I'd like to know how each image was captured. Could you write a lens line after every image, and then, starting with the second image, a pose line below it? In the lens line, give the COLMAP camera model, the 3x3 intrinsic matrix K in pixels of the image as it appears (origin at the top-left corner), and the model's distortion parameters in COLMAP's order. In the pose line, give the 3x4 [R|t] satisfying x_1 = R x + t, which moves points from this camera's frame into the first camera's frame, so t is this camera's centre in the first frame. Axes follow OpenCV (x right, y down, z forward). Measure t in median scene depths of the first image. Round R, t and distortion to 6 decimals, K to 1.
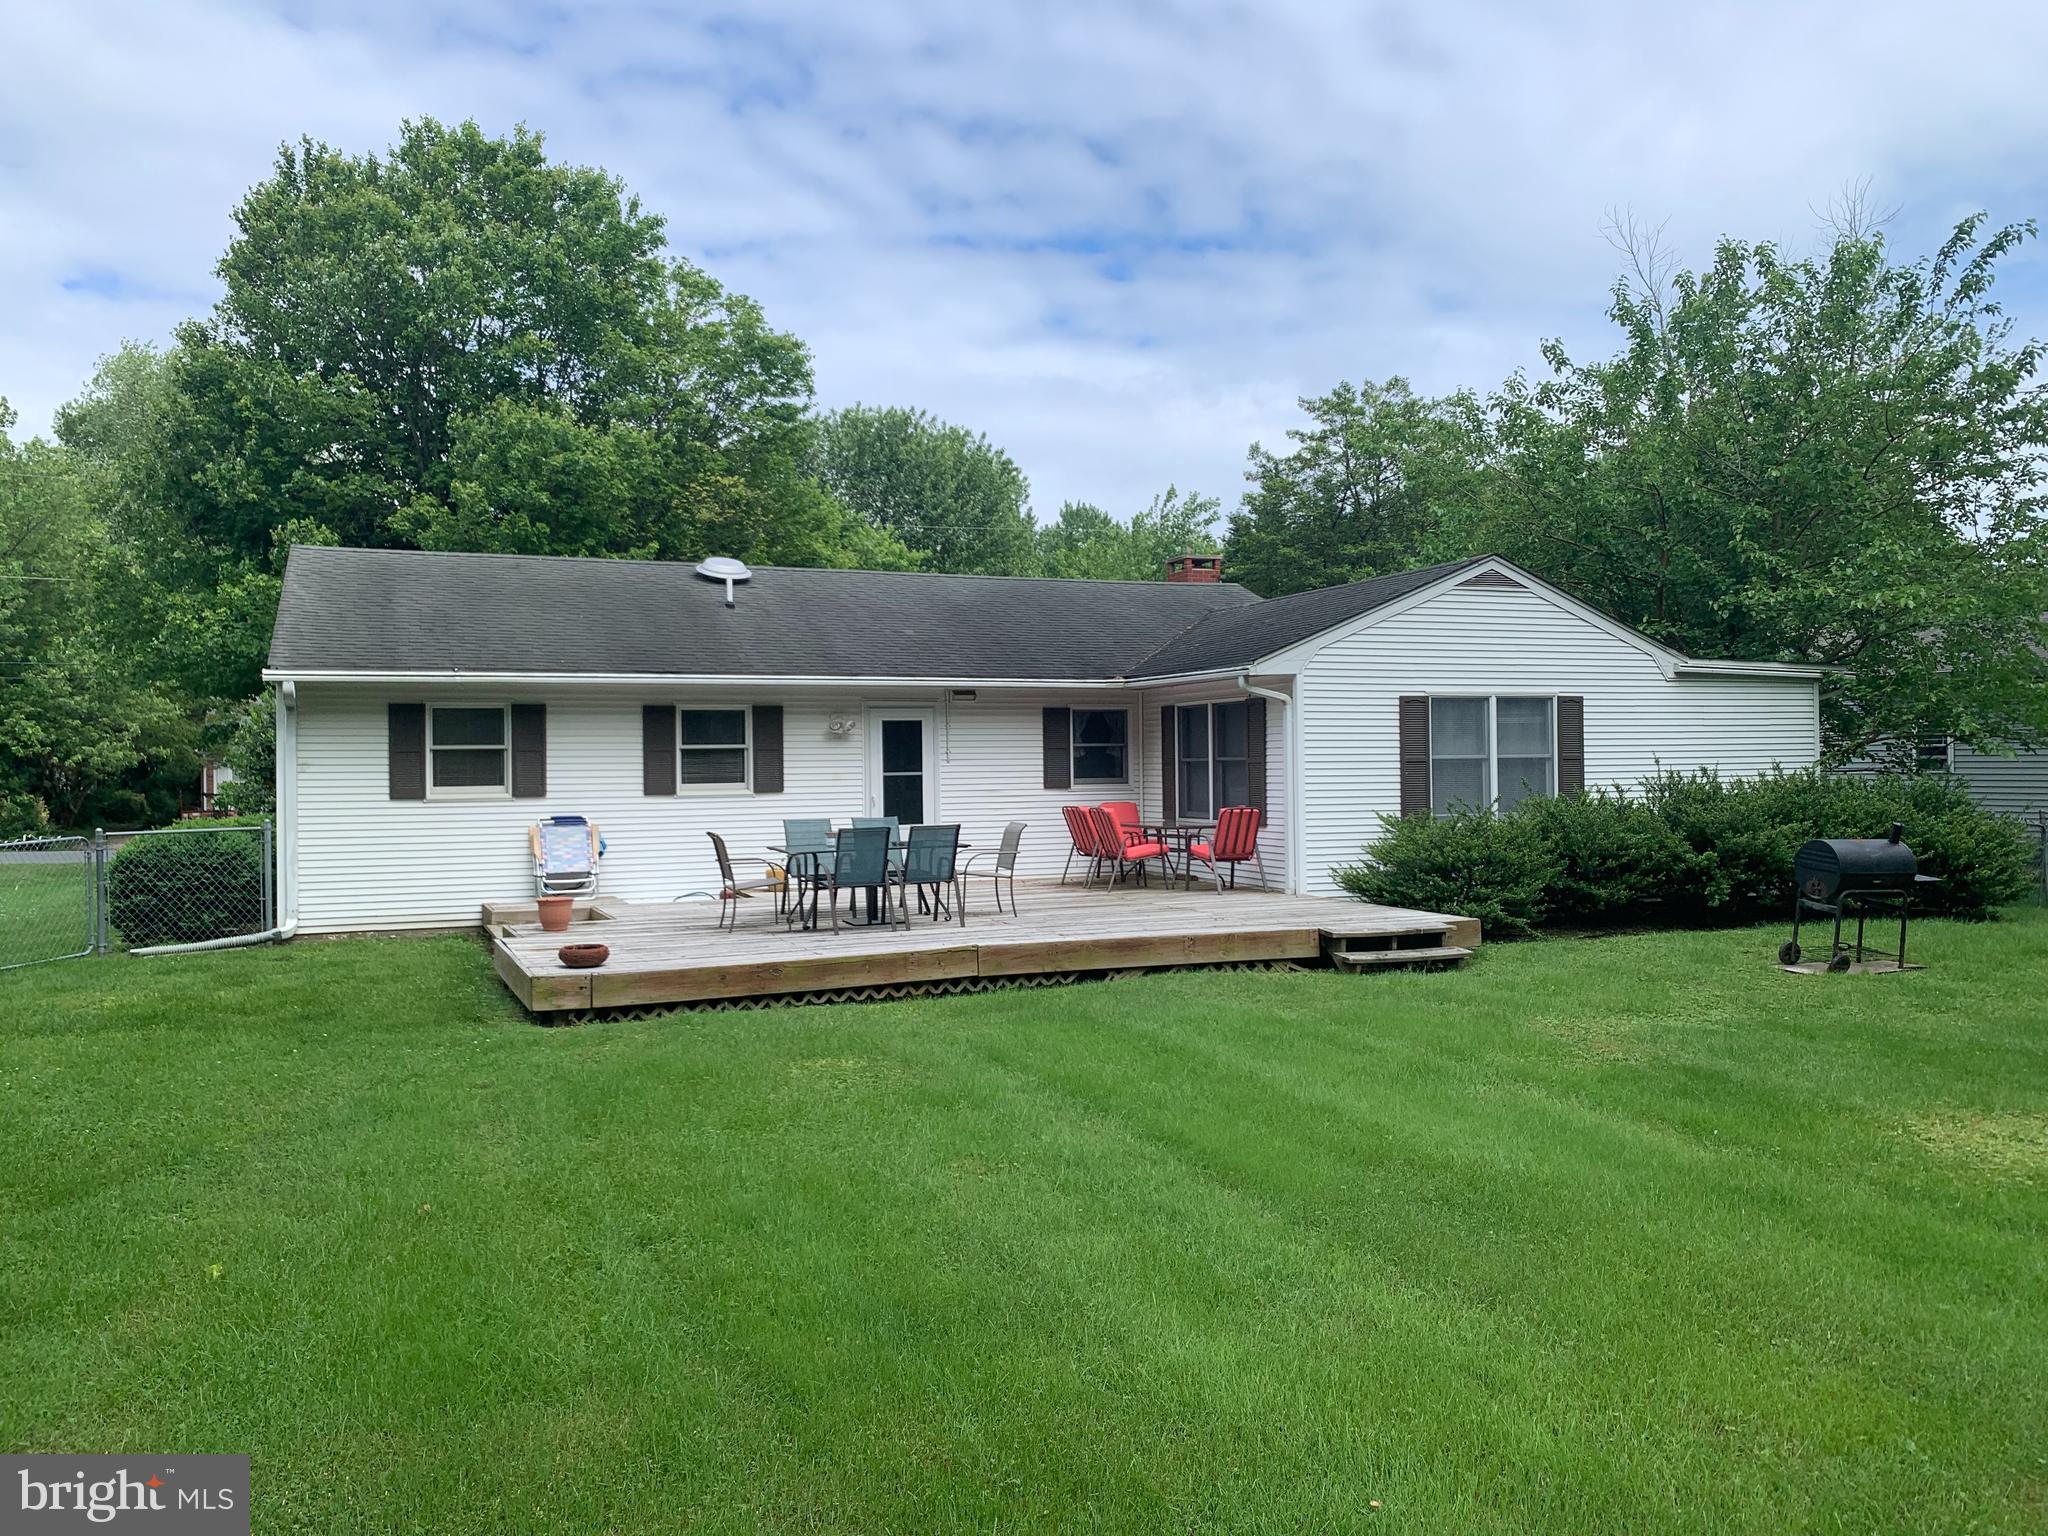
lens RADIAL K [[1531.3, 0, 1105.6], [0, 1531.3, 767.7], [0, 0, 1]] dist [-0.005407, -0.000832]
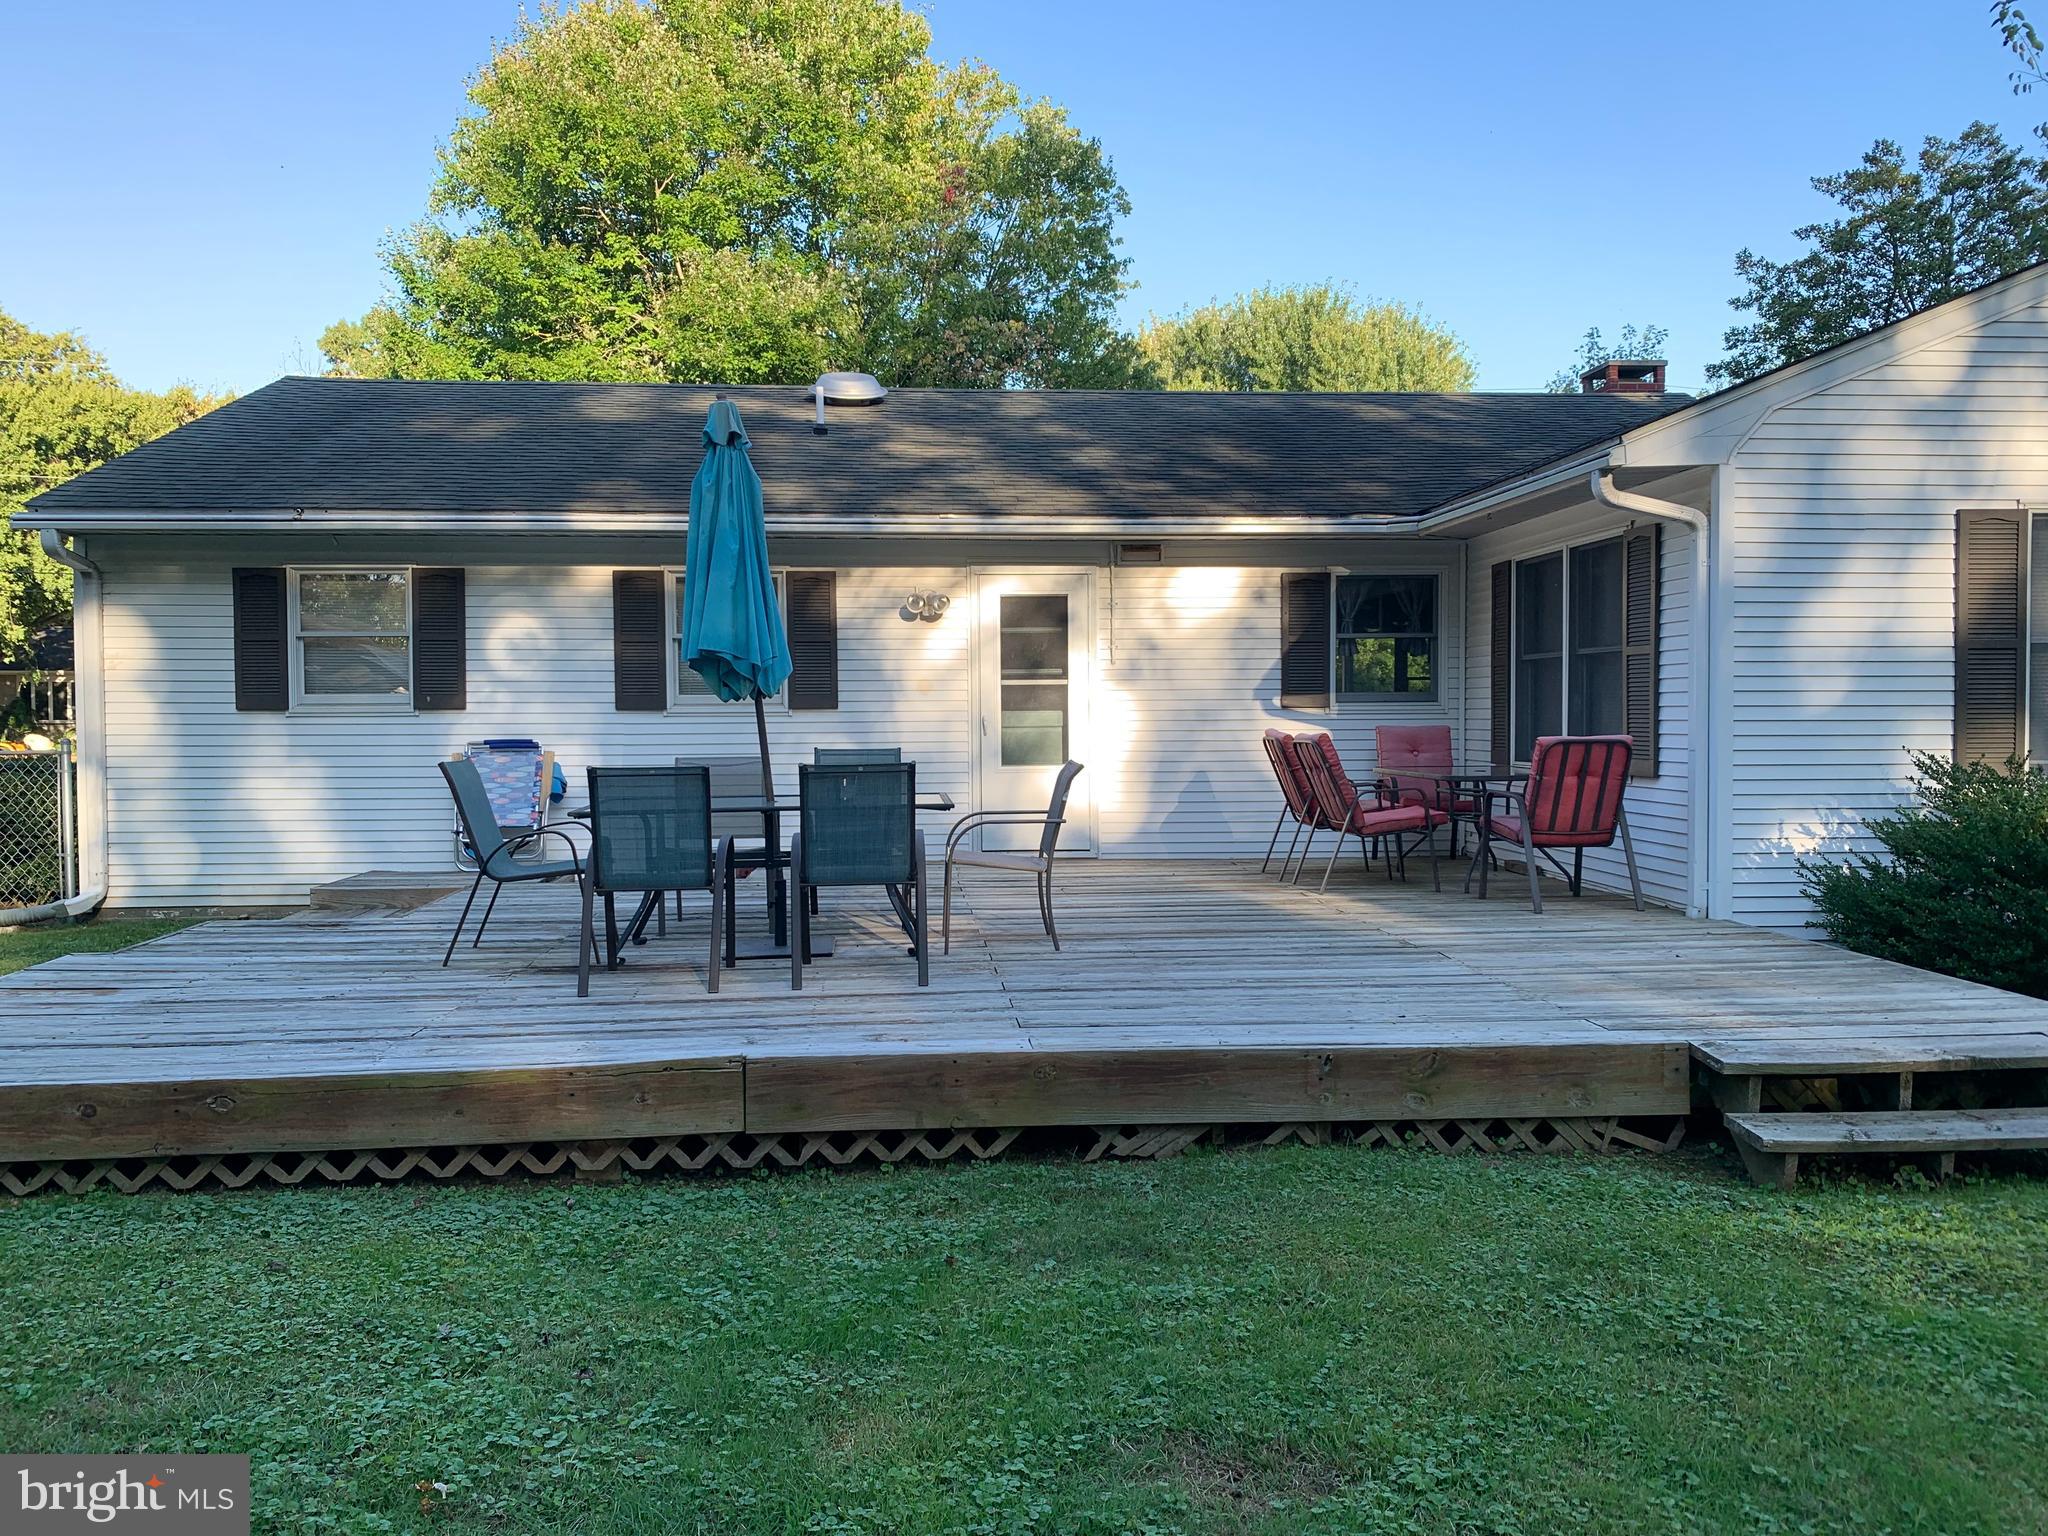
lens RADIAL K [[1612.0, 0, 1018.2], [0, 1612.0, 703.6], [0, 0, 1]] dist [0.001935, 0.081528]
pose [[0.941840, 0.006925, -0.335990, 0.079985], [-0.007266, 0.999974, 0.000244, 0.013340], [0.335983, 0.002212, 0.941865, 0.386228]]
